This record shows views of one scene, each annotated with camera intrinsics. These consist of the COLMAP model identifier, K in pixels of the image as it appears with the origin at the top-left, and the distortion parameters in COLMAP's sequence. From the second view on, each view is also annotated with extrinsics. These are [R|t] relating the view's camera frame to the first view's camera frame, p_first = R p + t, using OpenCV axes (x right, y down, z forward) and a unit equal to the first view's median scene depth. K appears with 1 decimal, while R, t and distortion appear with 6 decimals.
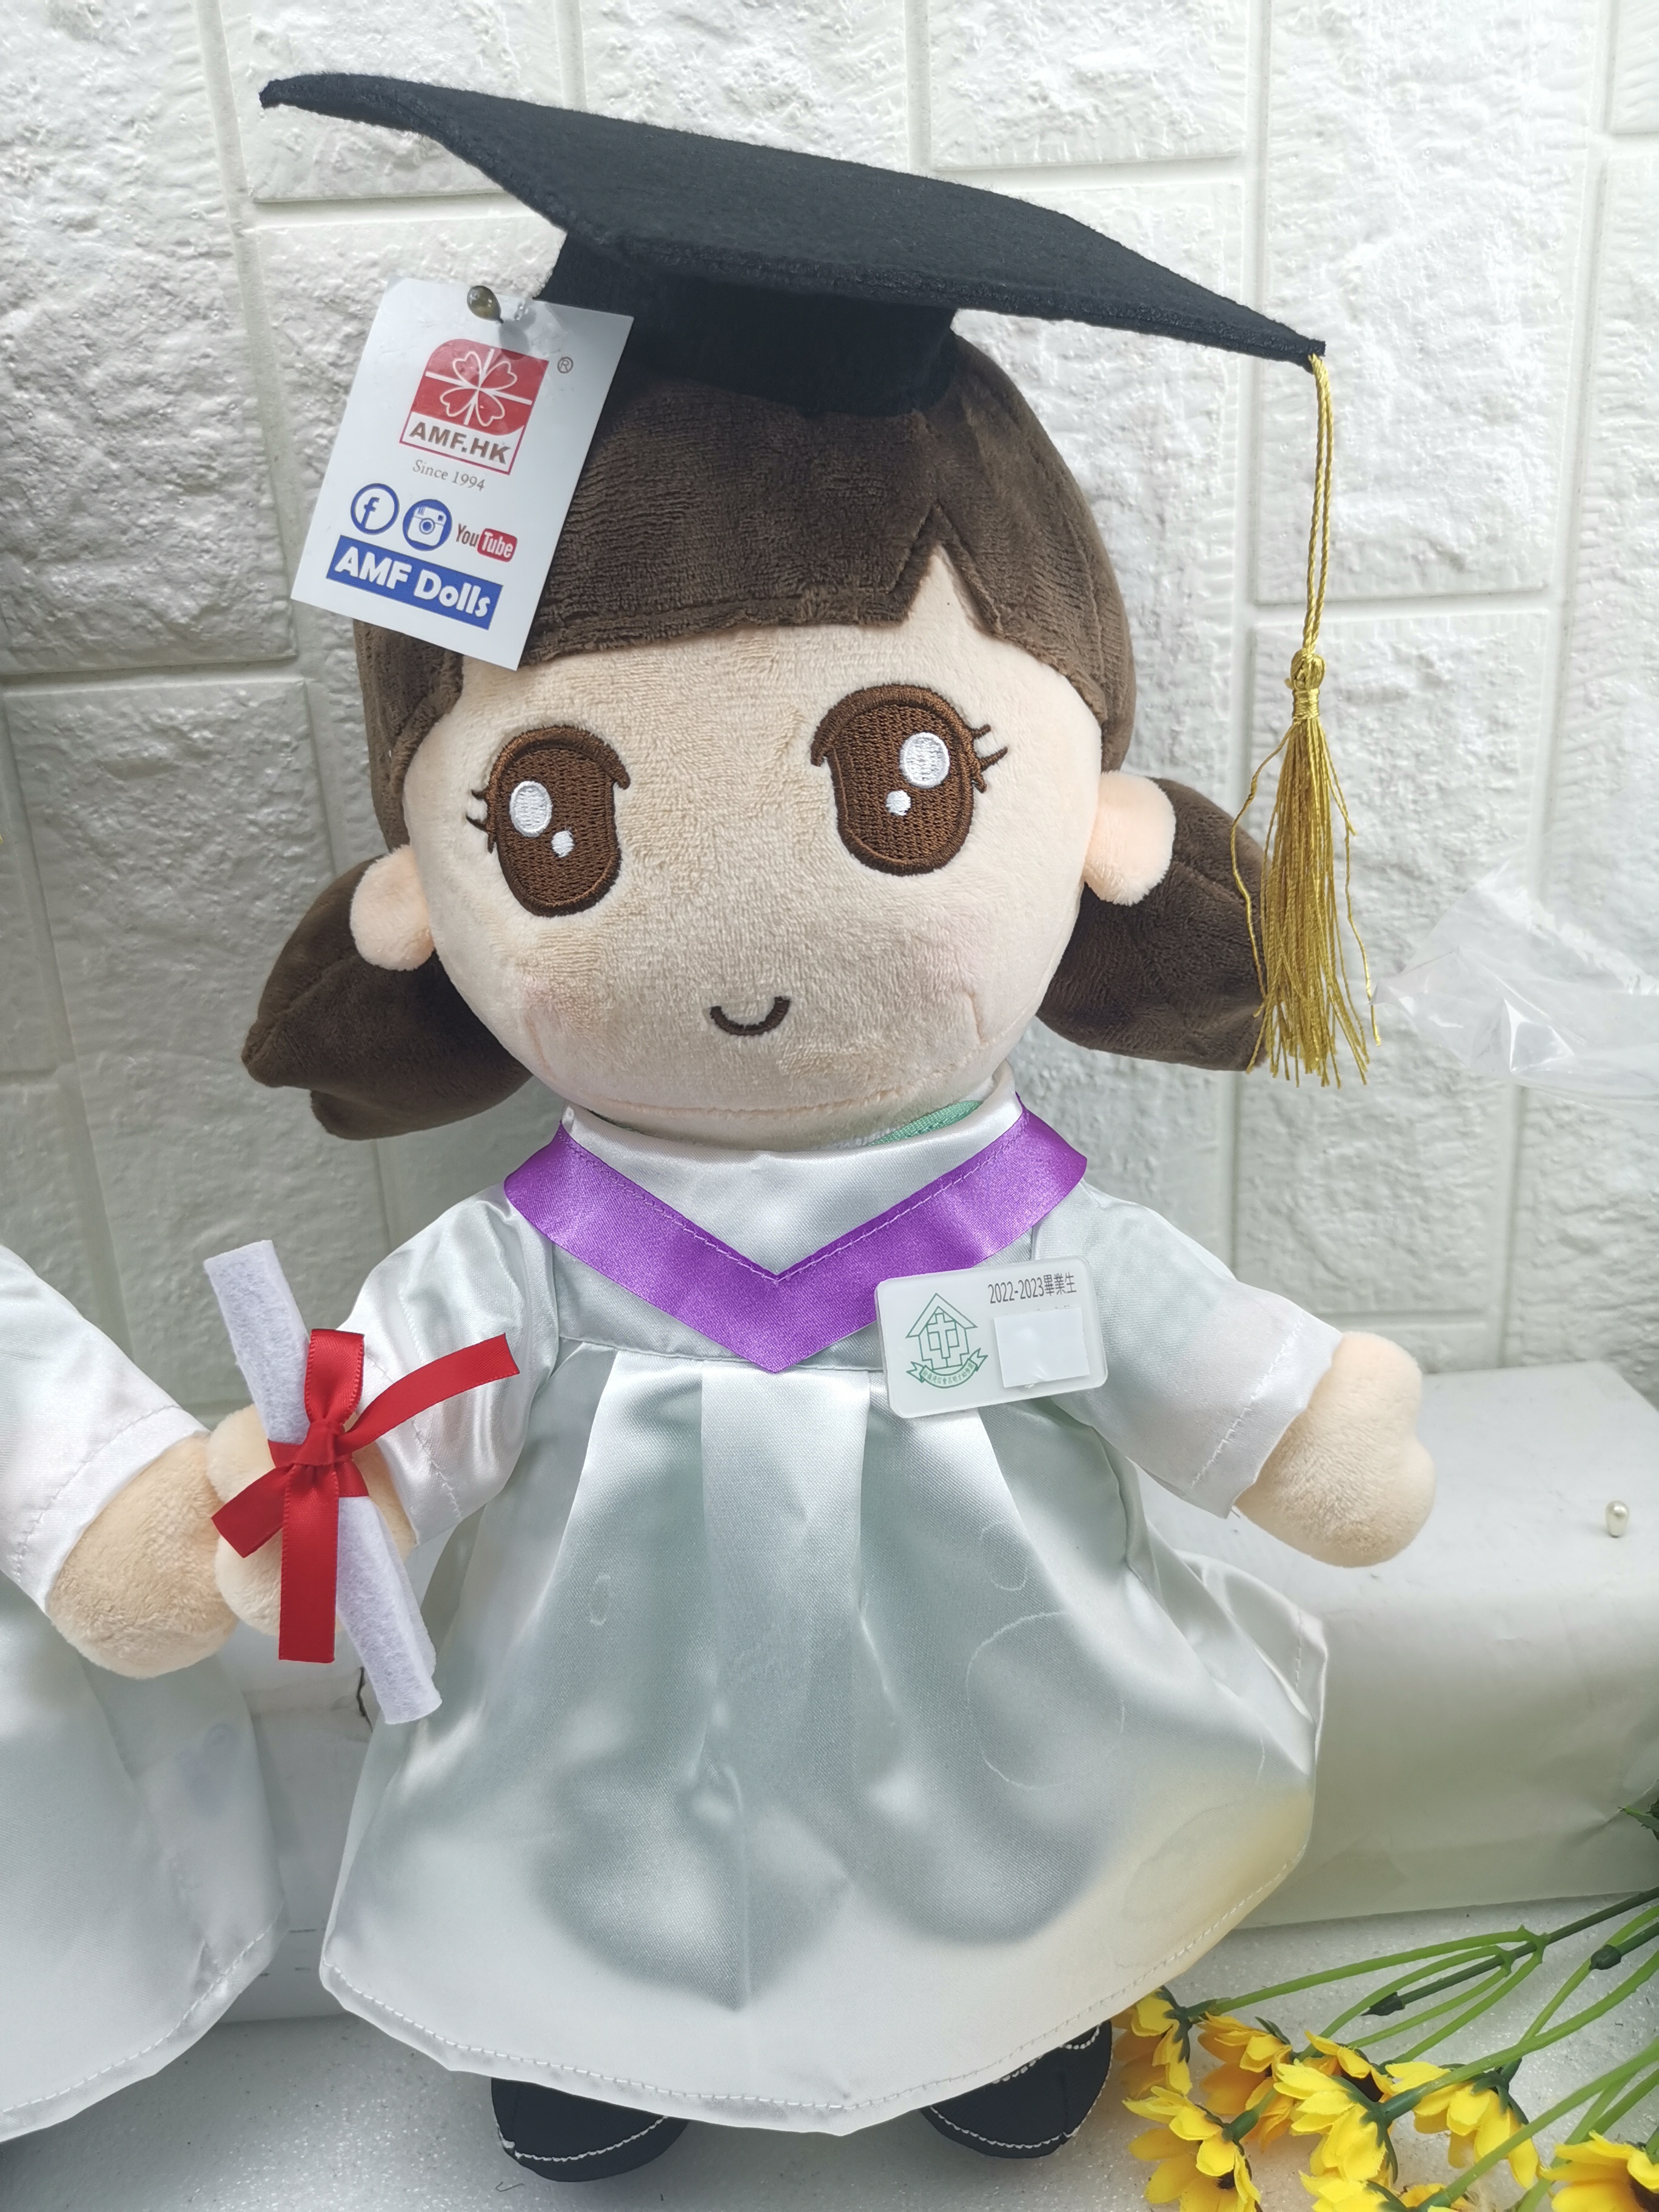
lens RADIAL K [[1755.3, 0, 847.4], [0, 1755.3, 1106.7], [0, 0, 1]] dist [0.020981, -0.028189]
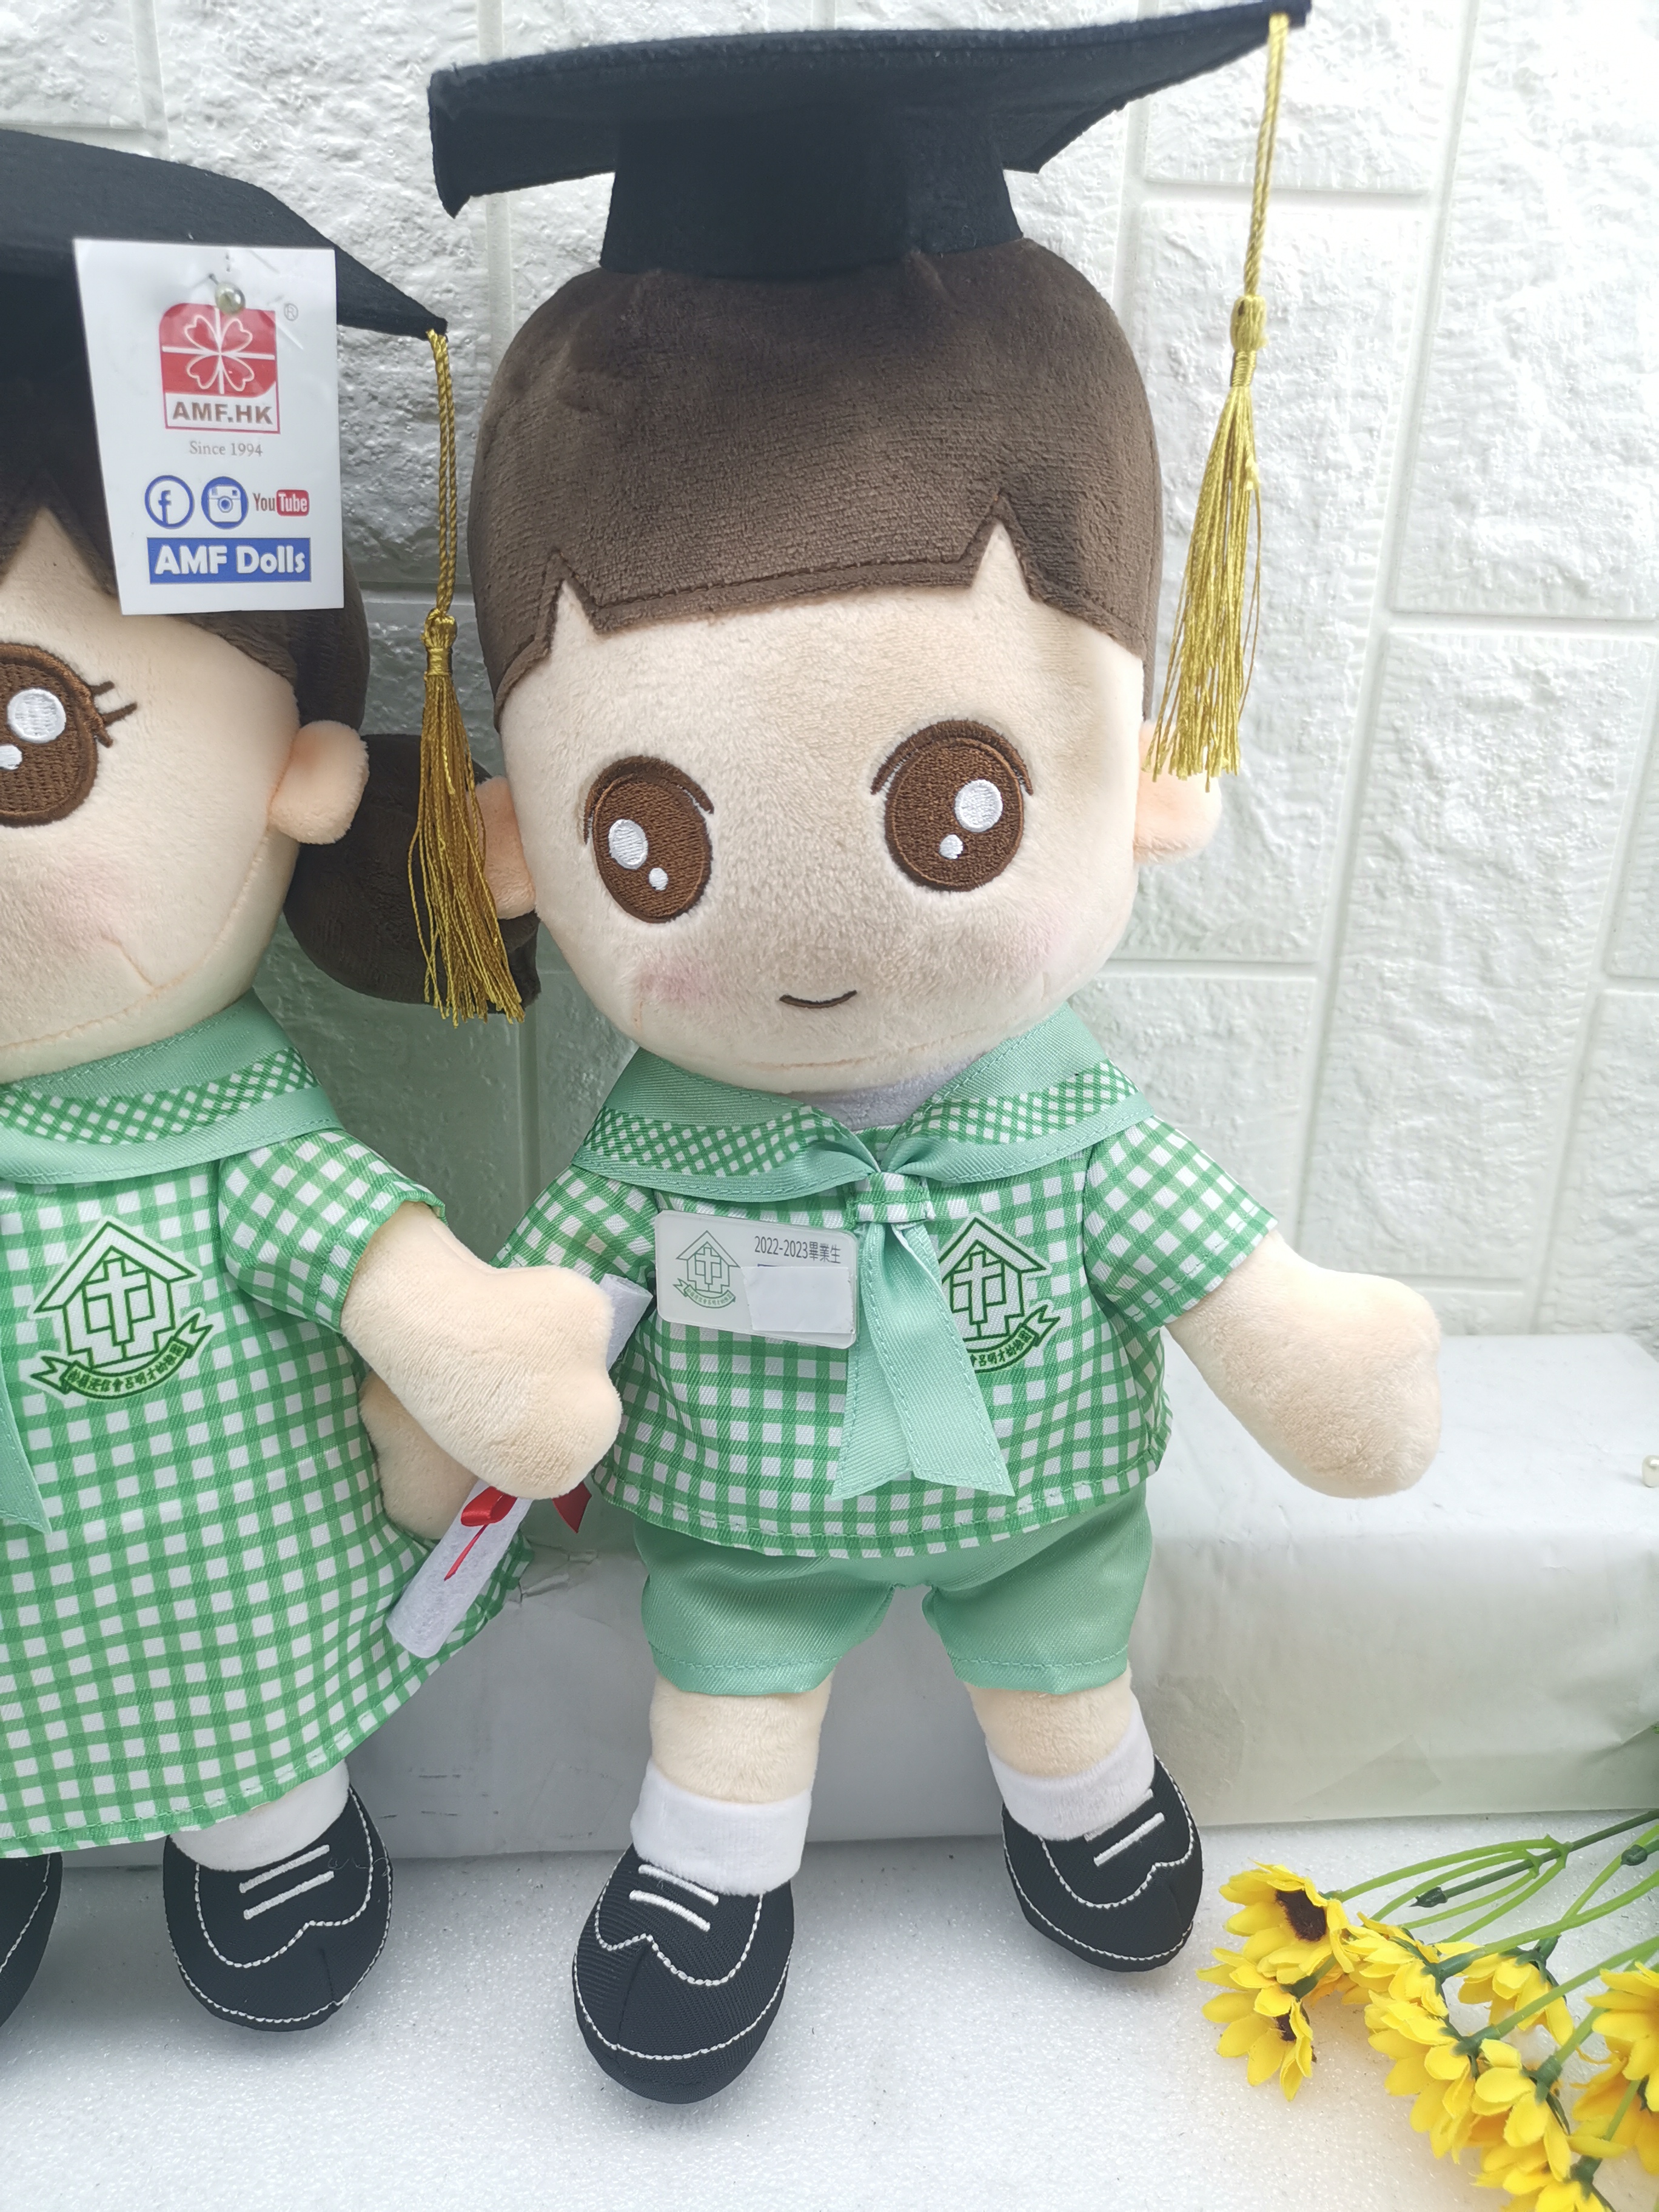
lens RADIAL K [[1755.3, 0, 846.0], [0, 1755.3, 1103.9], [0, 0, 1]] dist [0.020981, -0.028189]
pose [[0.996205, 0.072170, 0.048645, -0.144741], [-0.073369, 0.997032, 0.023325, 0.016408], [-0.046818, -0.026806, 0.998544, -0.075860]]
